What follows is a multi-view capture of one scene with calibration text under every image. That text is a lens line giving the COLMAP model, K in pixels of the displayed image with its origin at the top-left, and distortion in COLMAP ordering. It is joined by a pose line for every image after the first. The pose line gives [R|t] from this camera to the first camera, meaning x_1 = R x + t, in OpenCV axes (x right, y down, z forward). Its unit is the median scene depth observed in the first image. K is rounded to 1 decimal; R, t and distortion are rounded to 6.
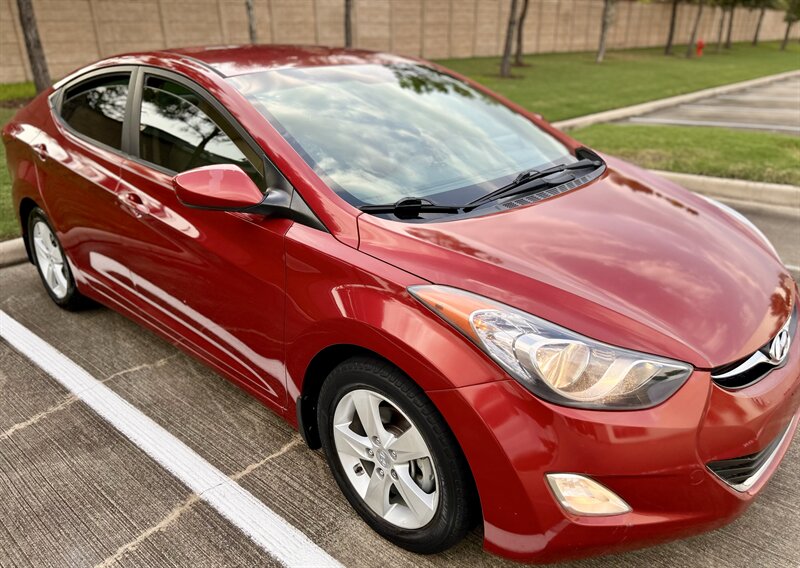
lens RADIAL K [[638.3, 0, 411.4], [0, 638.3, 292.7], [0, 0, 1]] dist [0.036806, -0.039710]
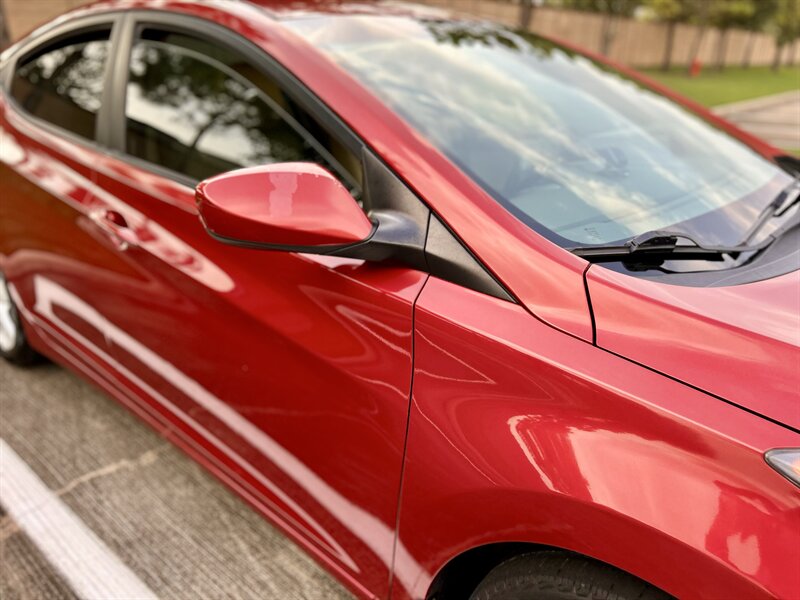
lens RADIAL K [[640.7, 0, 420.1], [0, 640.7, 295.8], [0, 0, 1]] dist [0.058154, -0.076134]
pose [[0.999031, 0.015616, 0.041144, -0.151519], [-0.014851, 0.999712, -0.018838, -0.060417], [-0.041426, 0.018208, 0.998976, 0.342587]]
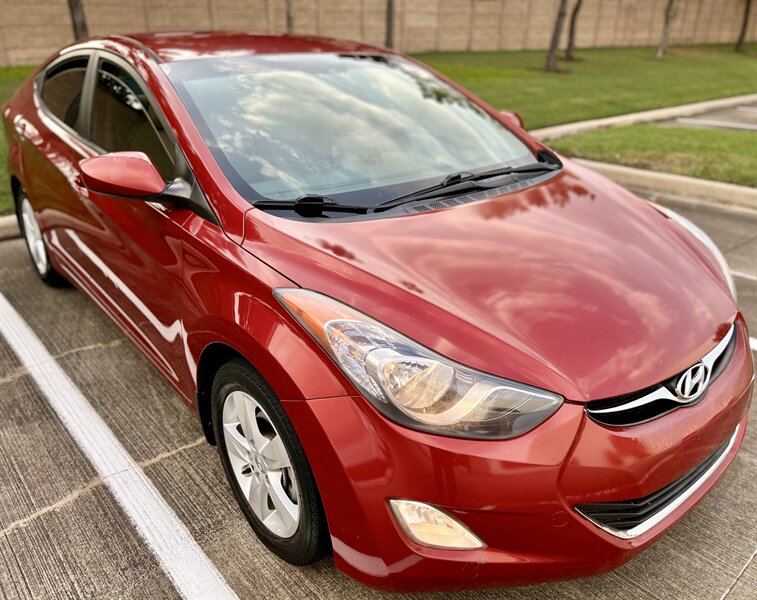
lens RADIAL K [[636.1, 0, 378.5], [0, 636.1, 300.0], [0, 0, 1]] dist [0.049859, -0.062456]
pose [[0.990937, 0.069016, -0.115245, 0.155671], [-0.066283, 0.997425, 0.027384, -0.017494], [0.116838, -0.019497, 0.992960, 0.042524]]
